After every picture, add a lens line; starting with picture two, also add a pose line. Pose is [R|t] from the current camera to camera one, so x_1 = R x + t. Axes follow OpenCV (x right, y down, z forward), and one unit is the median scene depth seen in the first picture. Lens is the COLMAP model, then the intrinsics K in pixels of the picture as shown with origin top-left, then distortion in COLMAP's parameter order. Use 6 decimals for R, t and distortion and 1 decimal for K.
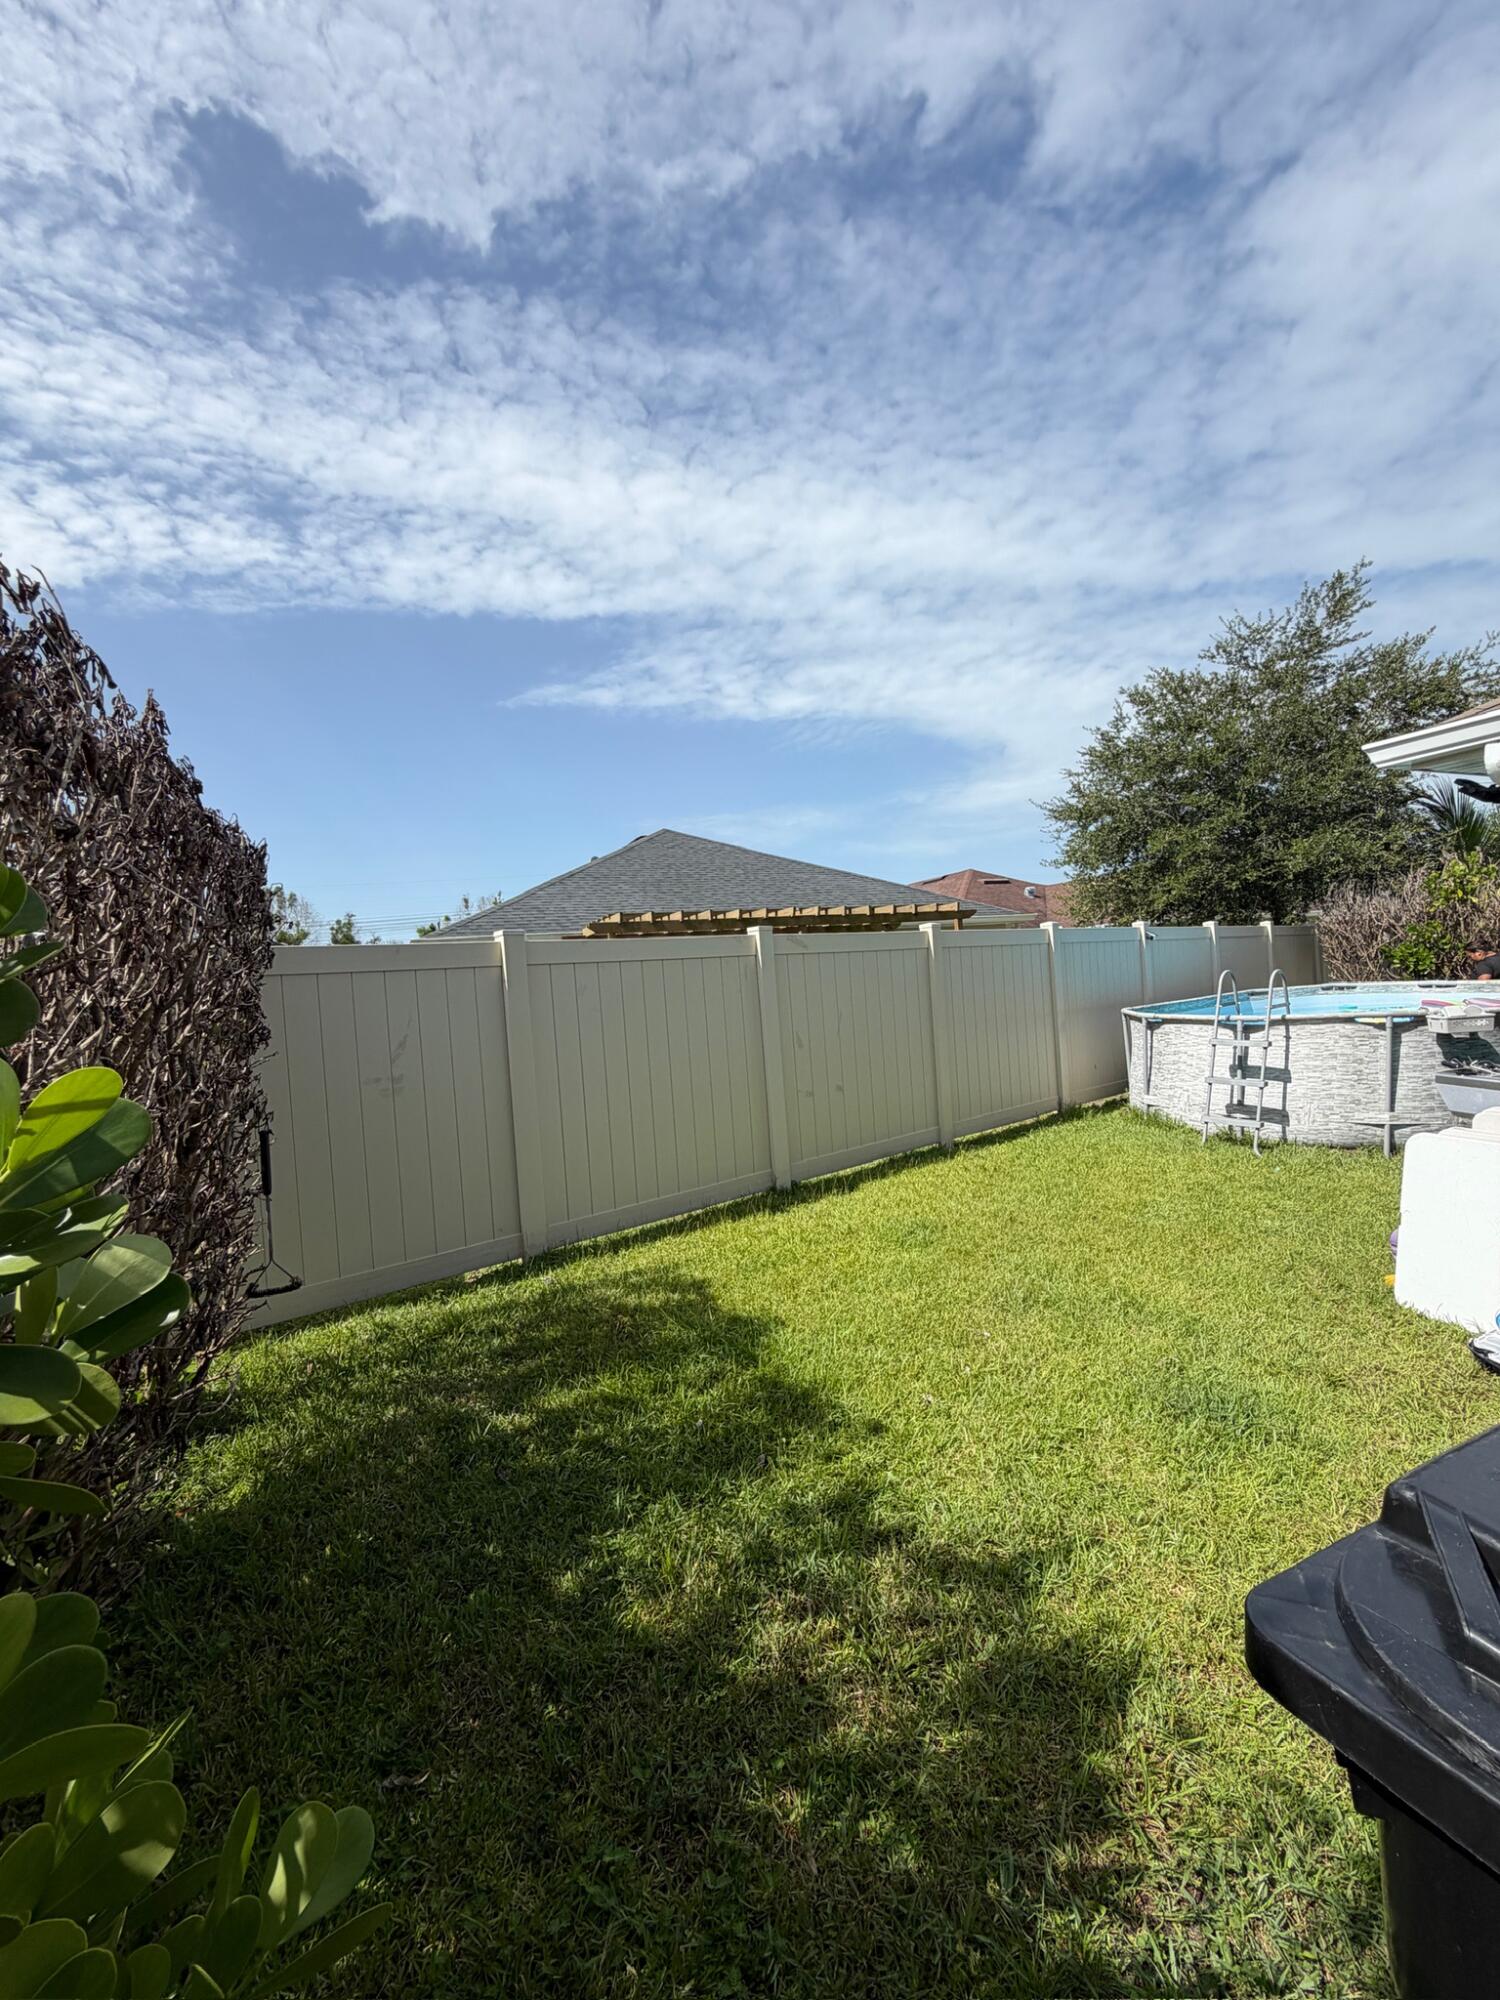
lens RADIAL K [[798.8, 0, 746.7], [0, 798.8, 1000.7], [0, 0, 1]] dist [0.000713, 0.001155]
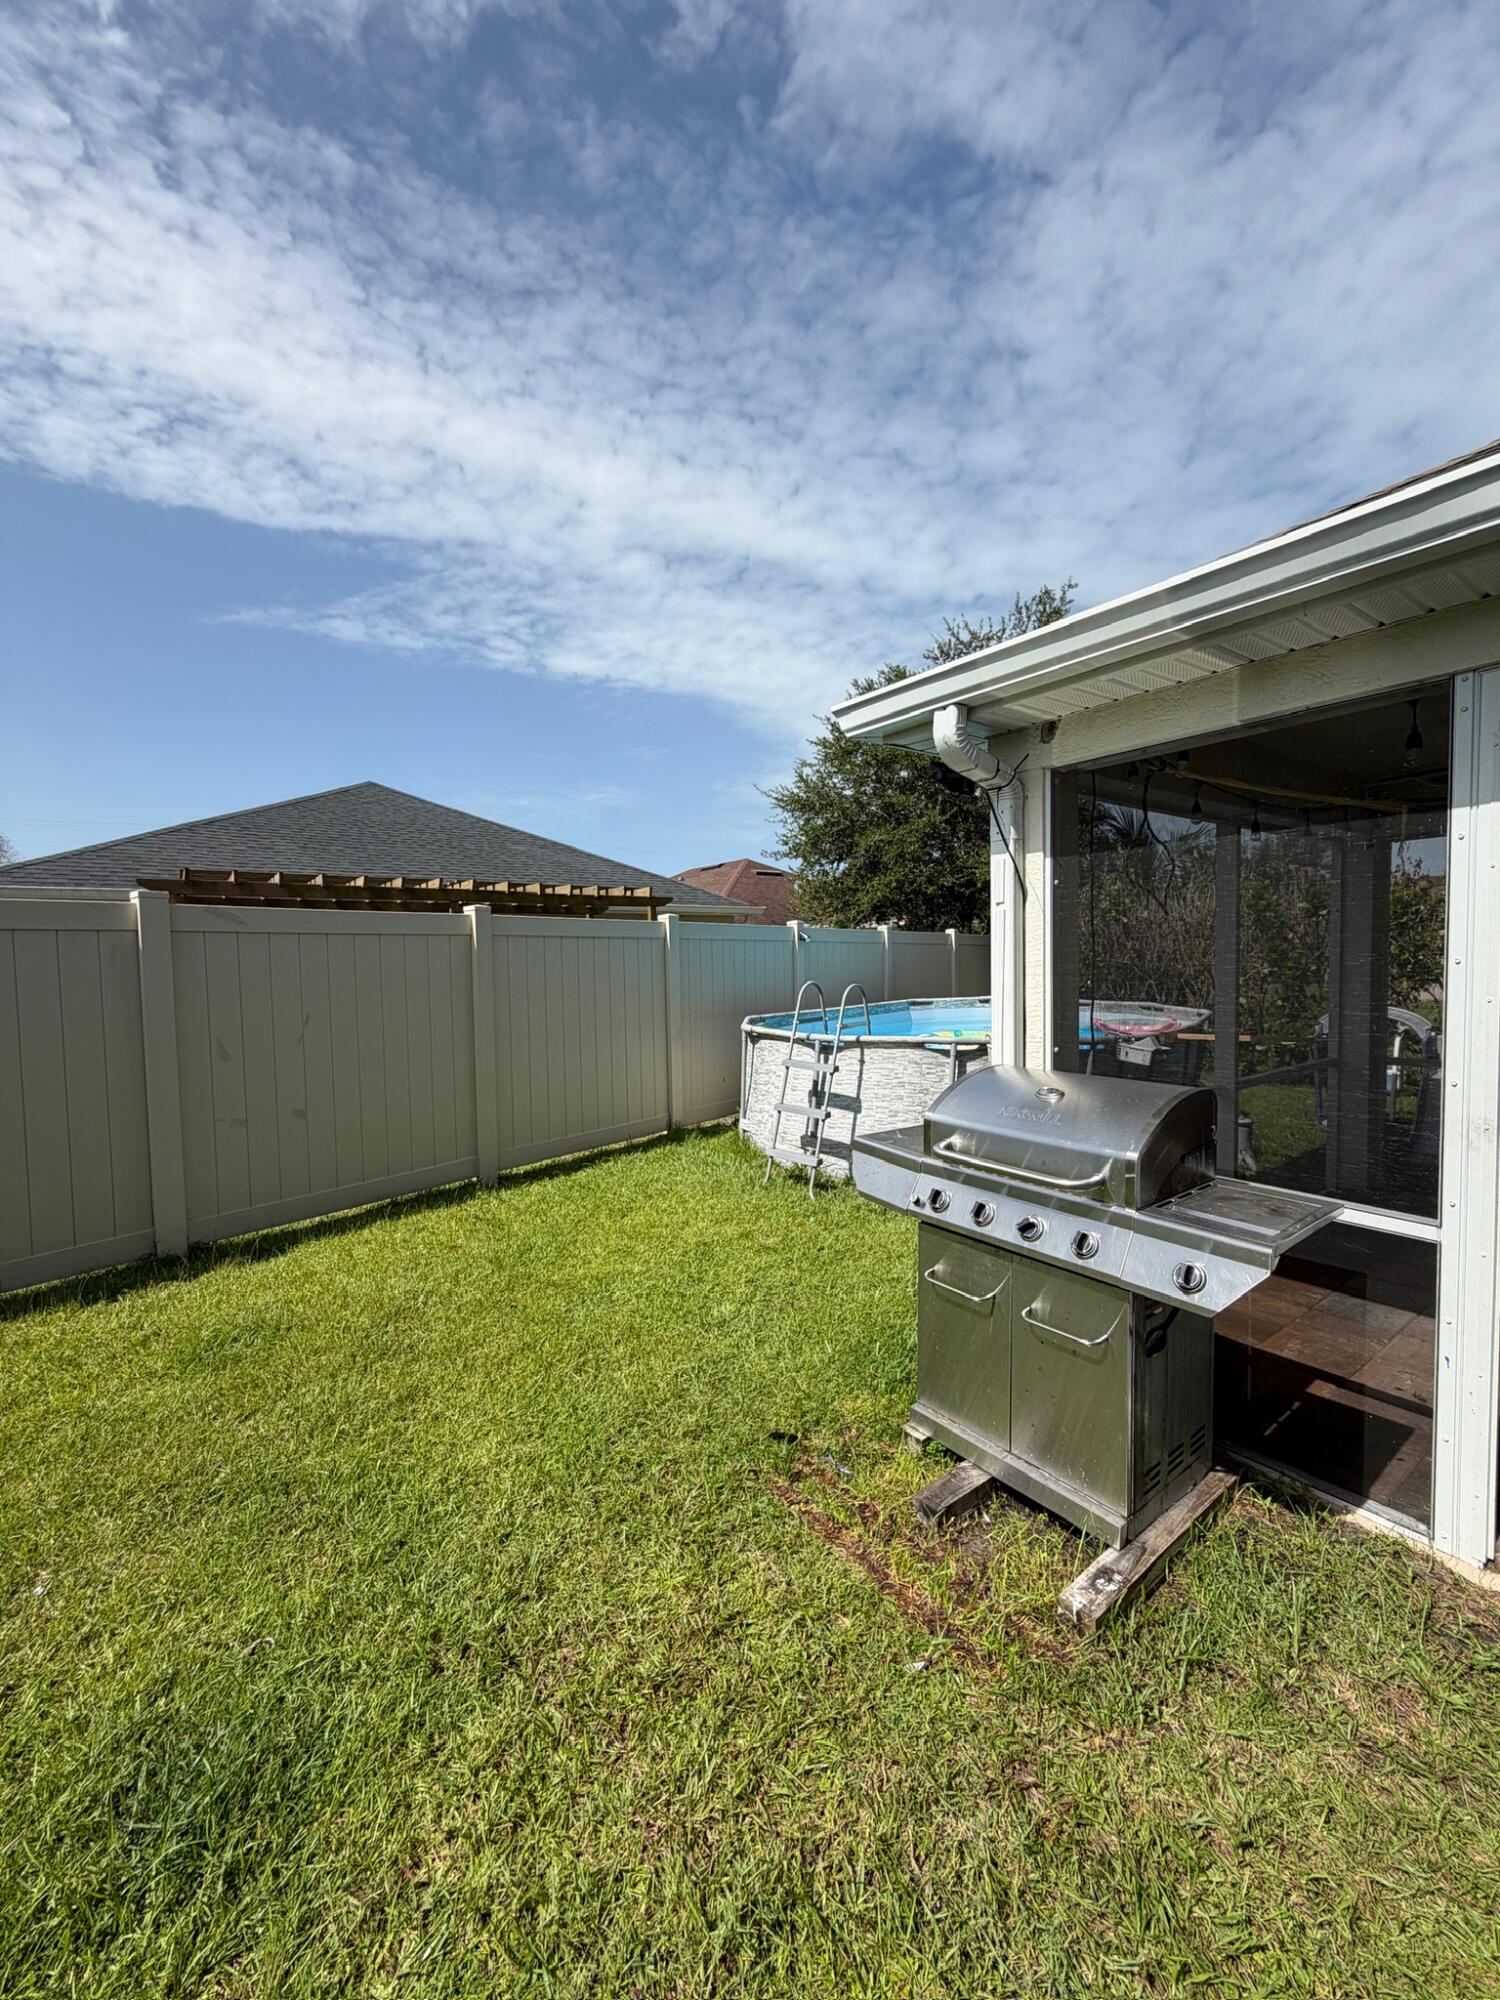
lens RADIAL K [[798.8, 0, 755.4], [0, 798.8, 997.6], [0, 0, 1]] dist [0.000713, 0.001155]
pose [[0.975400, 0.041537, 0.216495, 0.167815], [-0.045265, 0.998899, 0.012288, -0.013524], [-0.215747, -0.021786, 0.976206, 0.075796]]
